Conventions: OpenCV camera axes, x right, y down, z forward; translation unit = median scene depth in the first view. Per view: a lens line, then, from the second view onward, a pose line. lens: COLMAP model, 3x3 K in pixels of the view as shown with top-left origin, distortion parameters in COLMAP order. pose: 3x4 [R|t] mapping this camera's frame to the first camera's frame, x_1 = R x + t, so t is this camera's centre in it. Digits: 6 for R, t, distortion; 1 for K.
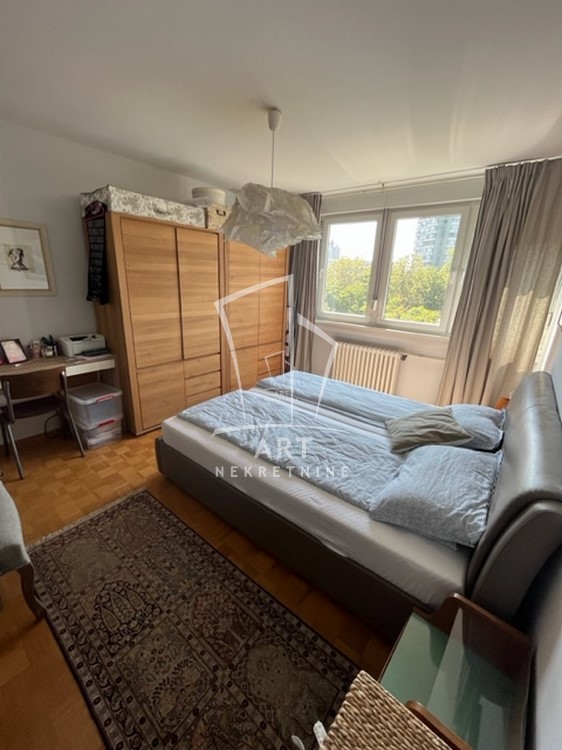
lens RADIAL K [[302.5, 0, 281.8], [0, 302.5, 373.2], [0, 0, 1]] dist [-0.005641, 0.000374]
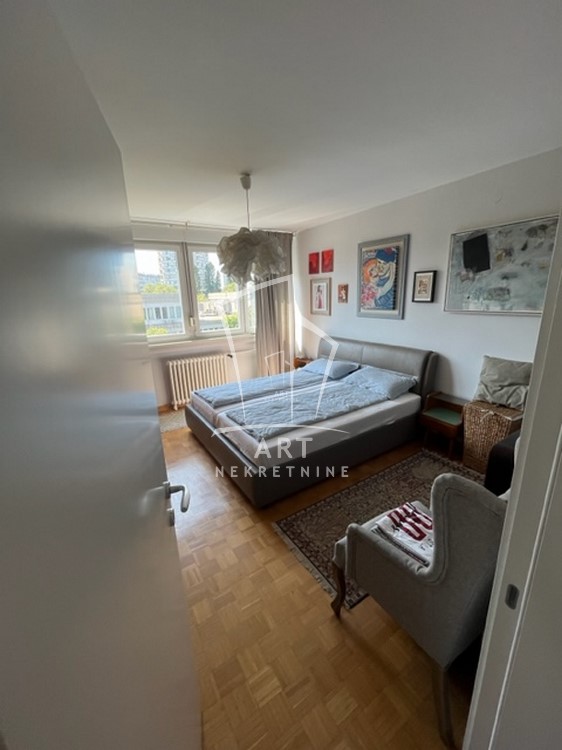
lens RADIAL K [[302.5, 0, 284.0], [0, 302.5, 372.6], [0, 0, 1]] dist [-0.005641, 0.000374]
pose [[0.322024, -0.285683, 0.902599, -1.139677], [0.329929, 0.927483, 0.175849, -0.219451], [-0.887382, 0.241166, 0.392927, 0.456172]]
